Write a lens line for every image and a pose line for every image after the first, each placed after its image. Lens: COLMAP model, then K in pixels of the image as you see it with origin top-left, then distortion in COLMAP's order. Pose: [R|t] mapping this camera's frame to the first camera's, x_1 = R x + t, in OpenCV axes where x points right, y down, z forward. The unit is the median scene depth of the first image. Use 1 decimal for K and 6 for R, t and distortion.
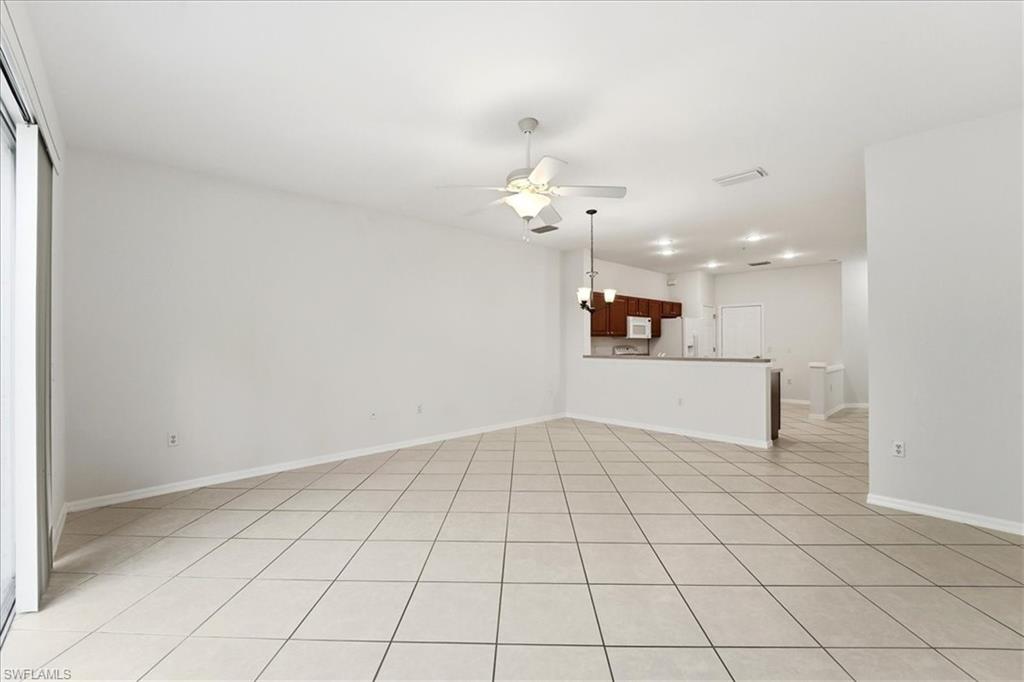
lens RADIAL K [[420.8, 0, 507.8], [0, 420.8, 338.7], [0, 0, 1]] dist [-0.023402, 0.000113]
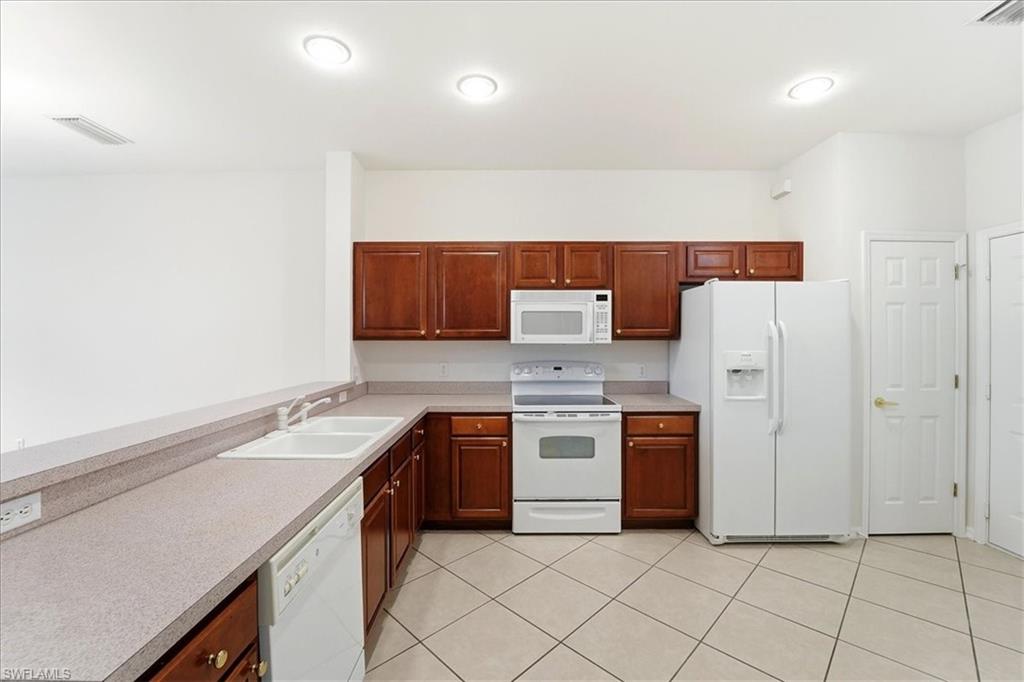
lens RADIAL K [[420.8, 0, 507.8], [0, 420.8, 338.7], [0, 0, 1]] dist [-0.023402, 0.000113]
pose [[0.730799, 0.006496, -0.682561, 0.568380], [0.004745, 0.999882, 0.014596, -0.011611], [0.682576, -0.013905, 0.730682, 0.692472]]
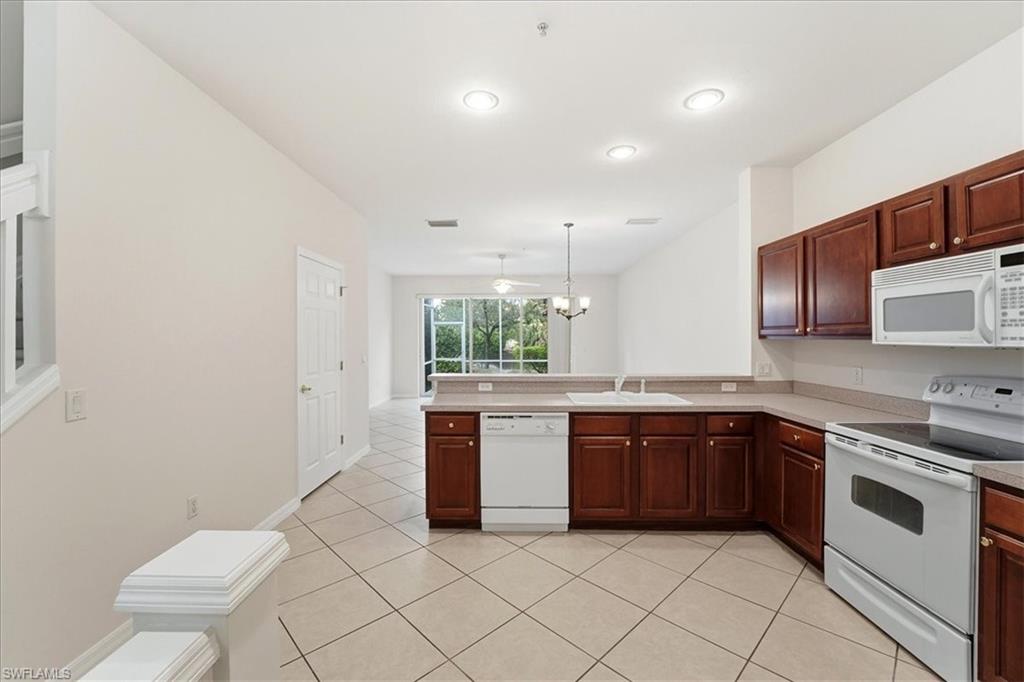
lens RADIAL K [[420.8, 0, 507.8], [0, 420.8, 338.7], [0, 0, 1]] dist [-0.023402, 0.000113]
pose [[-0.694609, 0.009606, -0.719323, 0.680616], [0.013070, 0.999914, 0.000732, -0.008520], [0.719269, -0.008893, -0.694675, 1.009930]]
